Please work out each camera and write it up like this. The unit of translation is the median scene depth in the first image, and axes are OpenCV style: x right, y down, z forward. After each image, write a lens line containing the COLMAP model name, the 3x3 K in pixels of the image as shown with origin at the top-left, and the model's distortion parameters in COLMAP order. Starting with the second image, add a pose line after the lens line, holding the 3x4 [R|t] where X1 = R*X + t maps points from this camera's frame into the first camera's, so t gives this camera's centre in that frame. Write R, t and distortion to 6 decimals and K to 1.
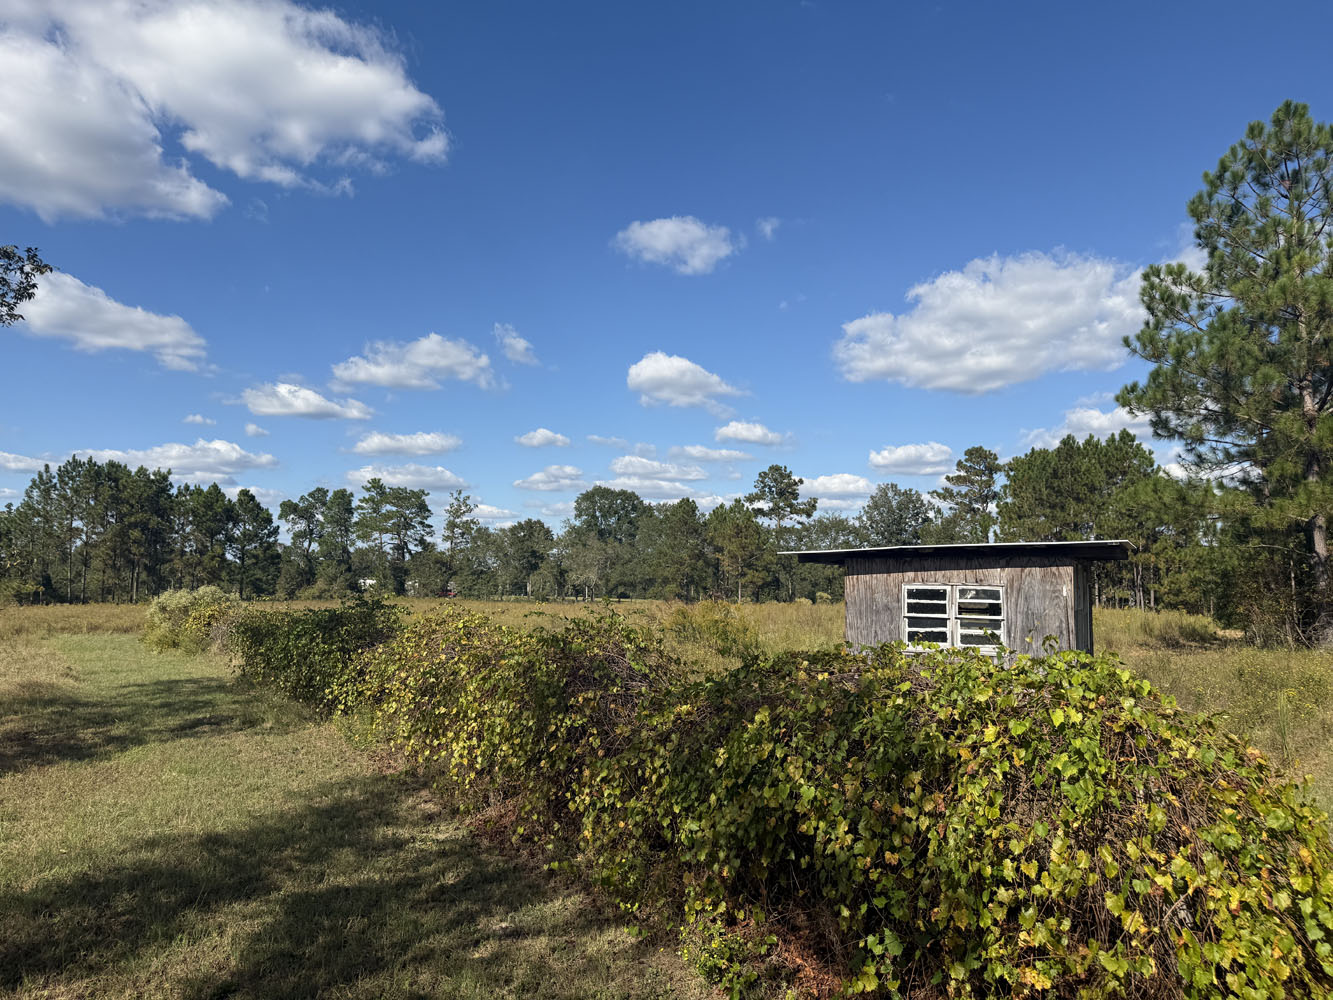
lens RADIAL K [[945.9, 0, 666.4], [0, 945.9, 500.0], [0, 0, 1]] dist [-0.006585, -0.009699]
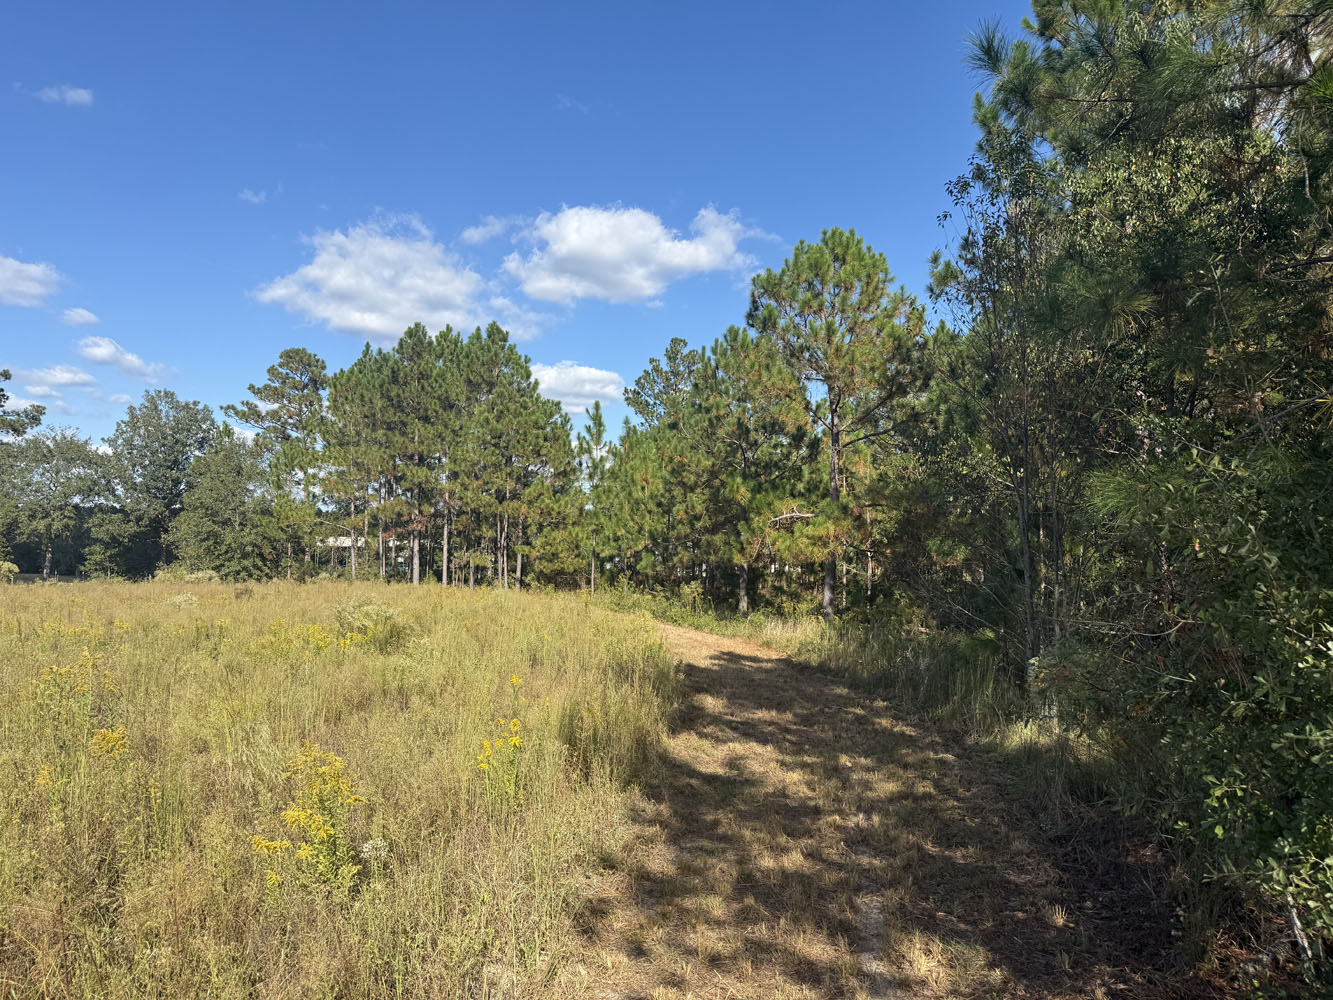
lens RADIAL K [[945.9, 0, 666.6], [0, 945.9, 502.9], [0, 0, 1]] dist [-0.006585, -0.009699]
pose [[0.797639, 0.025389, 0.602601, 0.169995], [-0.055582, 0.997956, 0.031525, 0.028013], [-0.600569, -0.058639, 0.797420, 0.360260]]
